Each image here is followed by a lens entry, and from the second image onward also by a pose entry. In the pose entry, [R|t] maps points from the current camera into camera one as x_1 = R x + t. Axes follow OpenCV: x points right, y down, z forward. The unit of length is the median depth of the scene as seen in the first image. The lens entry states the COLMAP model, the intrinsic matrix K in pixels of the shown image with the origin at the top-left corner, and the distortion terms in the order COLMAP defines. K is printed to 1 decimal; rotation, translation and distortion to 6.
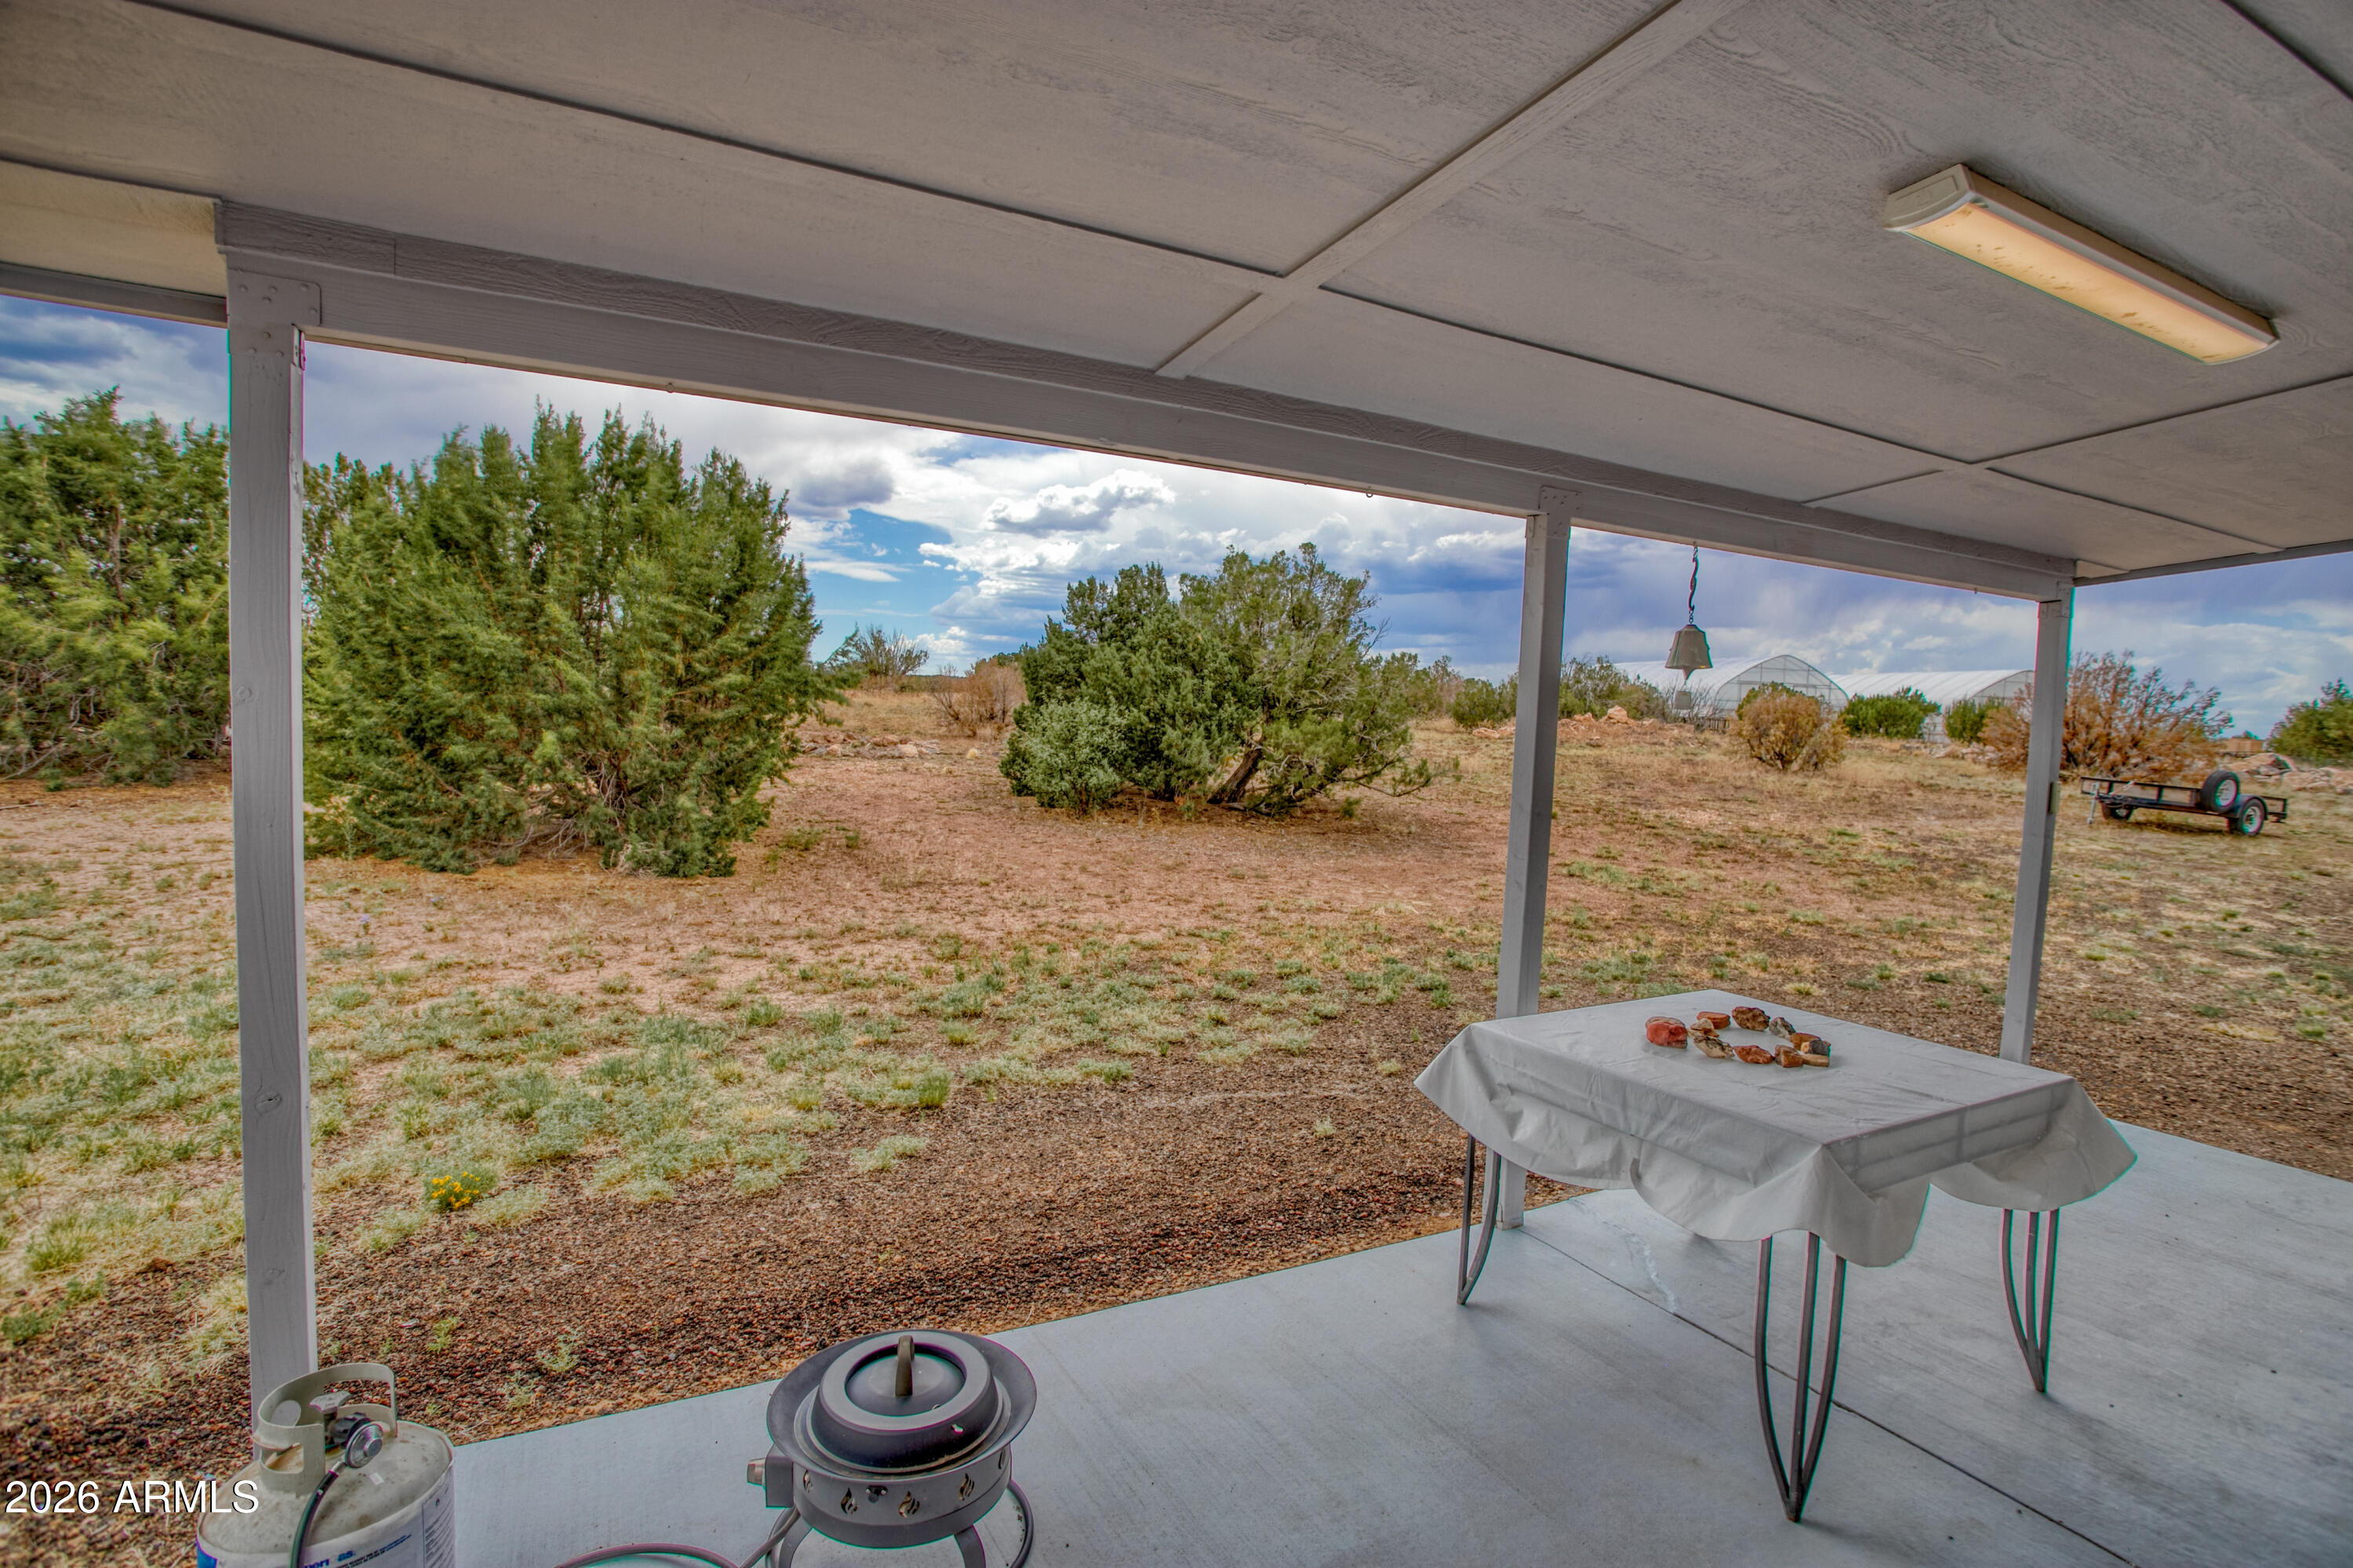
lens RADIAL K [[1138.9, 0, 1178.6], [0, 1138.9, 762.6], [0, 0, 1]] dist [-0.058482, 0.024396]
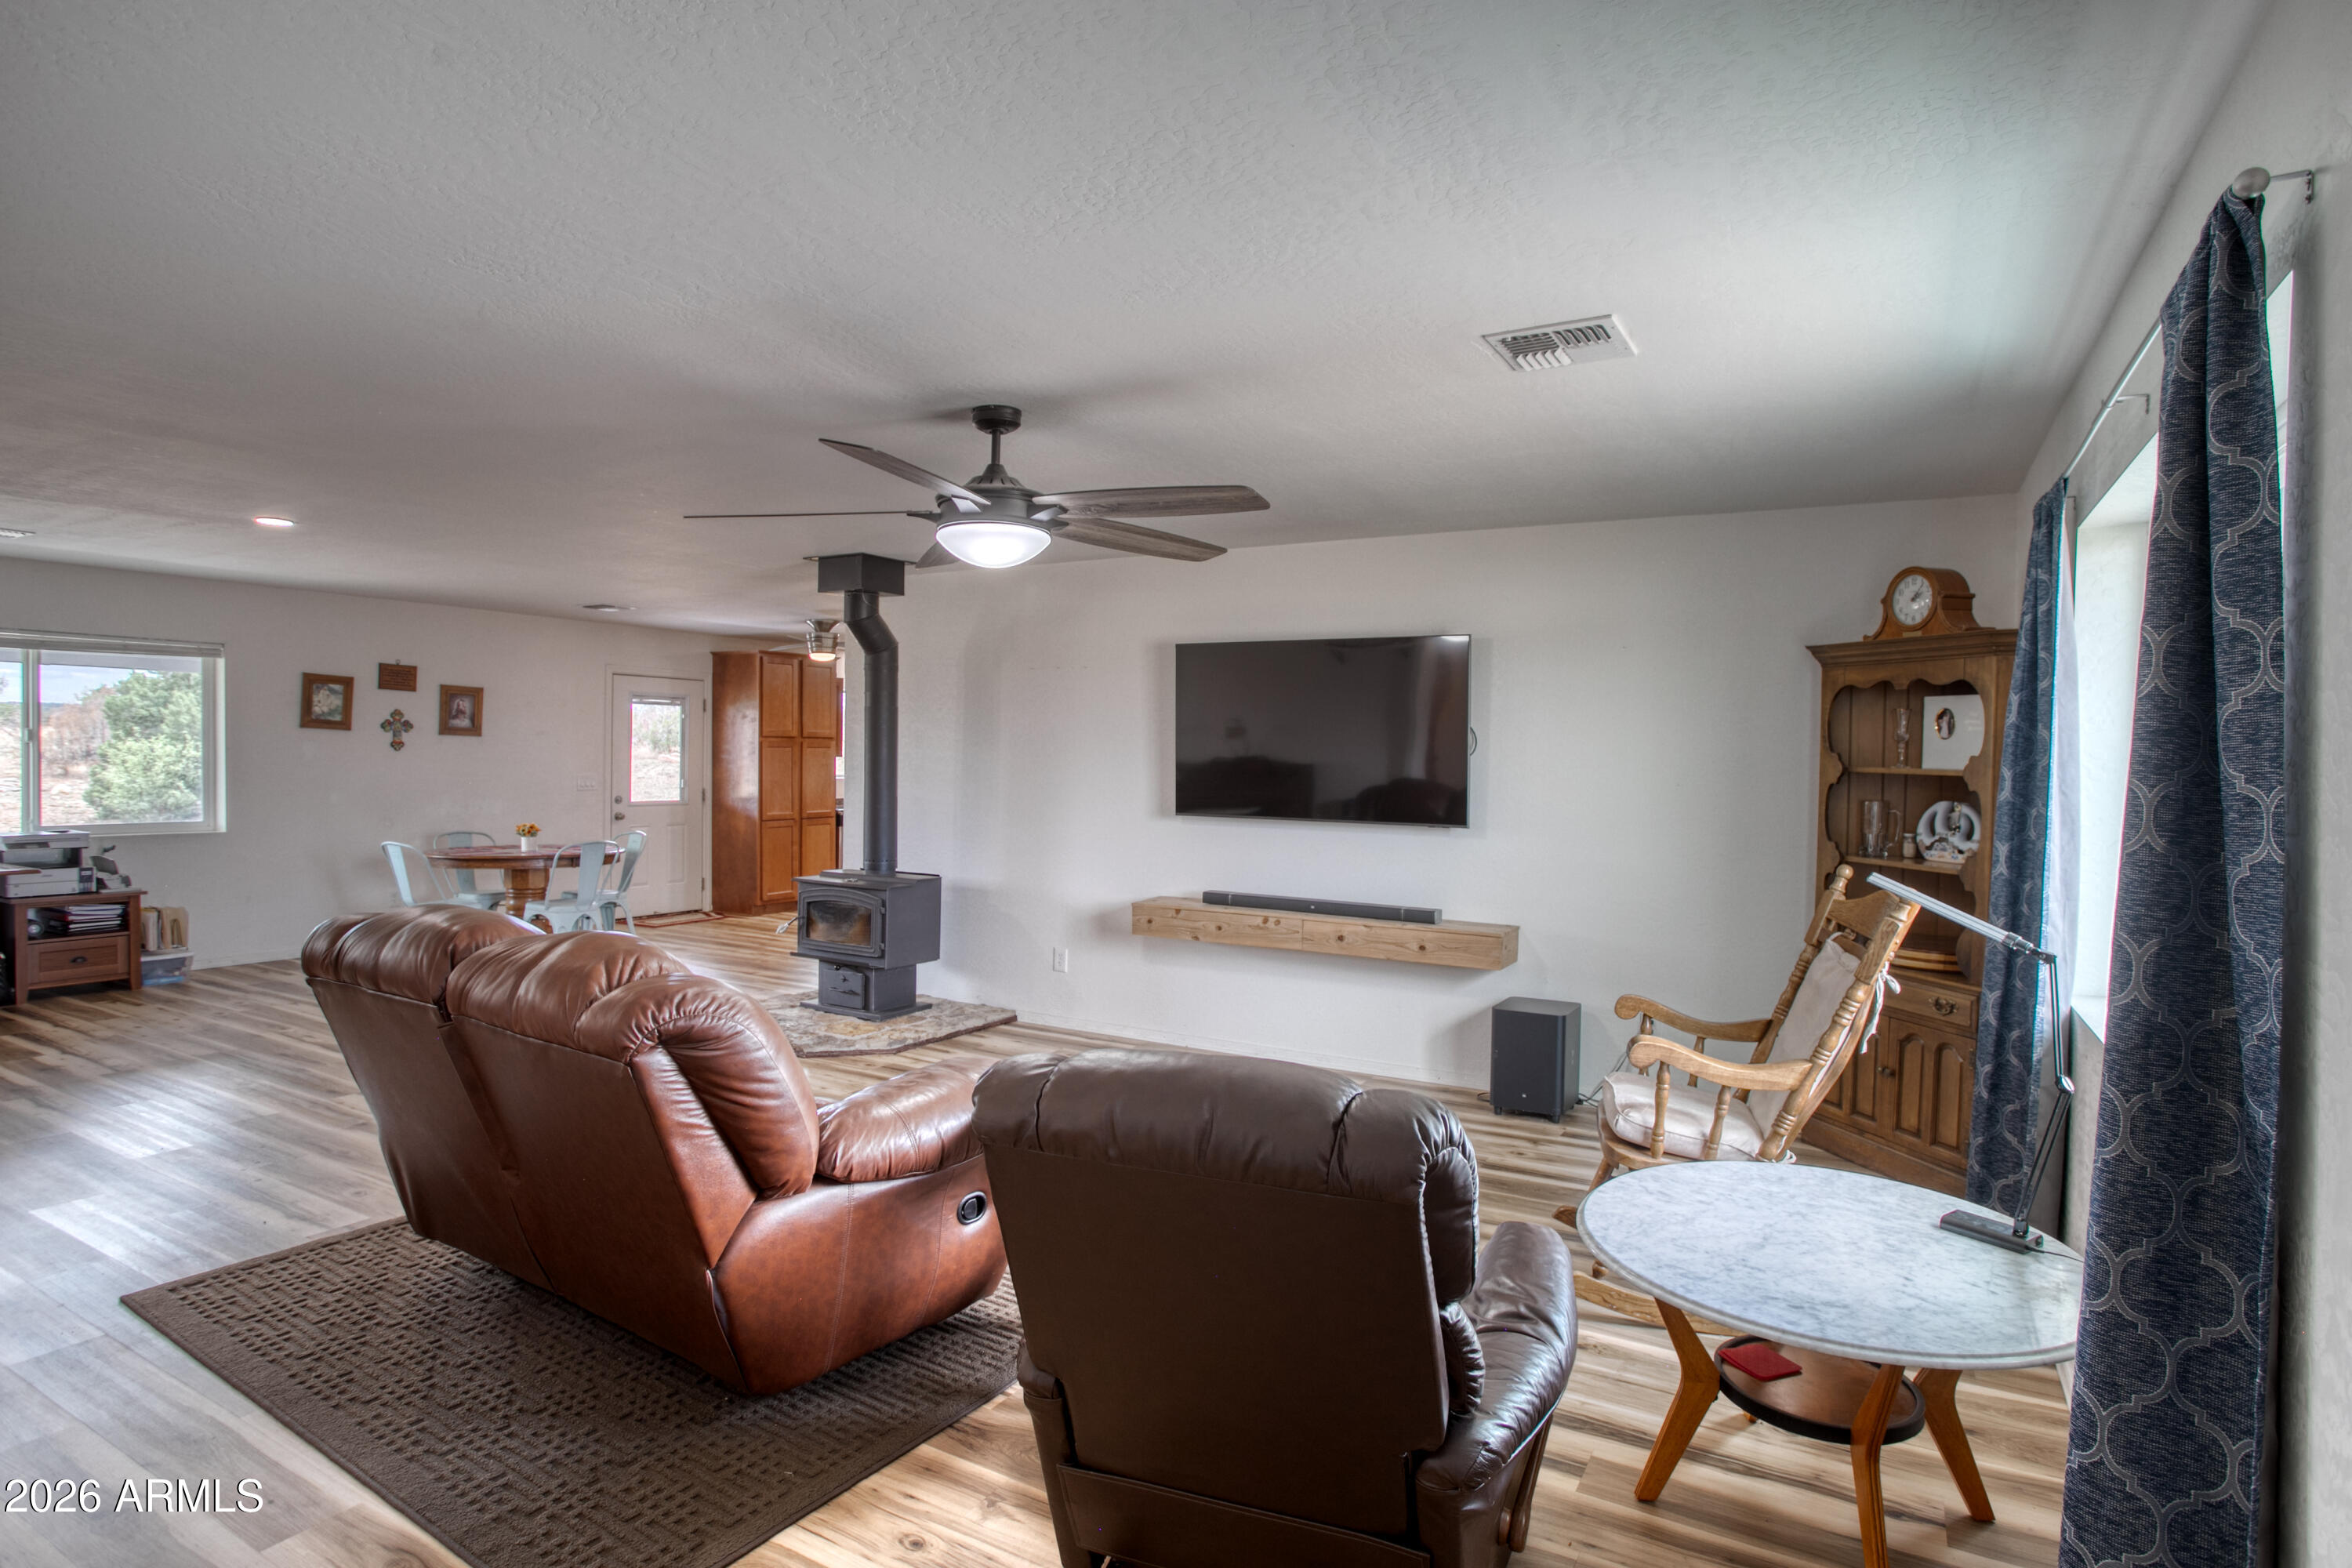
lens RADIAL K [[1228.8, 0, 1195.3], [0, 1228.8, 778.2], [0, 0, 1]] dist [-0.064129, 0.027859]
pose [[0.843766, -0.034964, 0.535571, 0.171645], [0.041421, 0.999142, -0.000029, 0.036745], [-0.535111, 0.022208, 0.844490, -0.707891]]
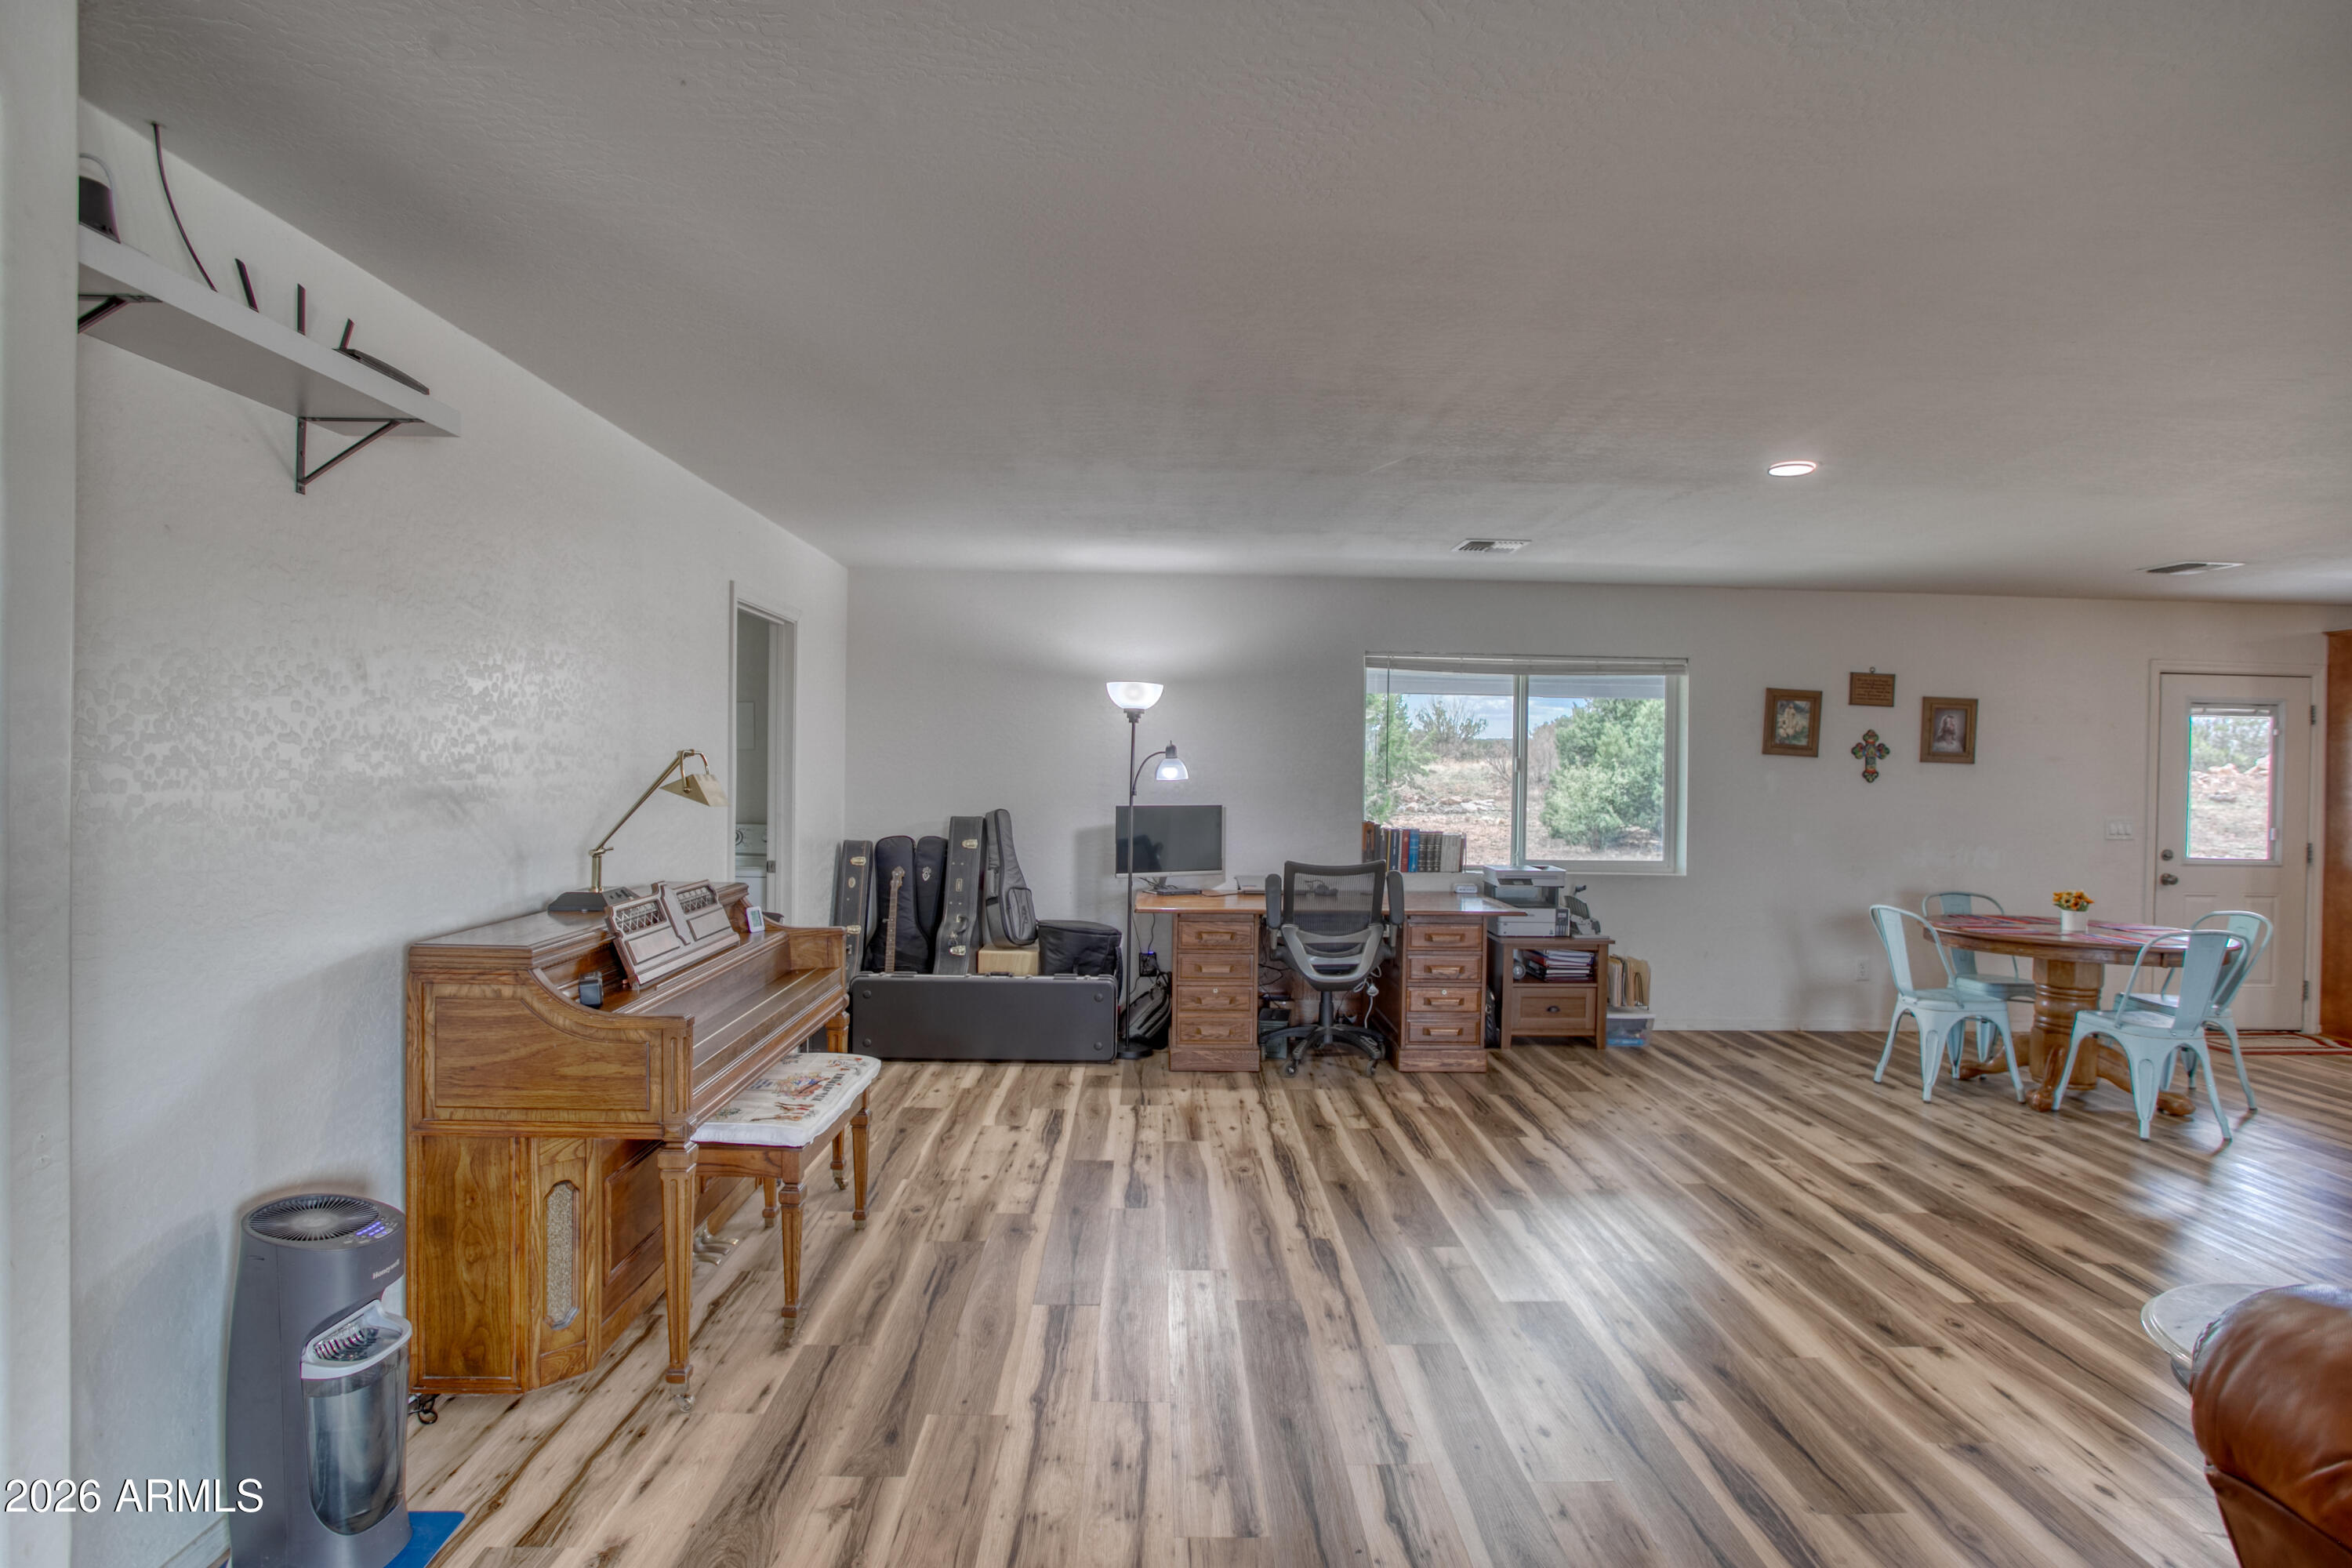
lens RADIAL K [[1228.8, 0, 1195.3], [0, 1228.8, 778.2], [0, 0, 1]] dist [-0.064129, 0.027859]
pose [[0.898873, -0.018201, -0.437832, 0.122674], [-0.001427, 0.999010, -0.044458, 0.025547], [0.438208, 0.040587, 0.897957, -0.518352]]
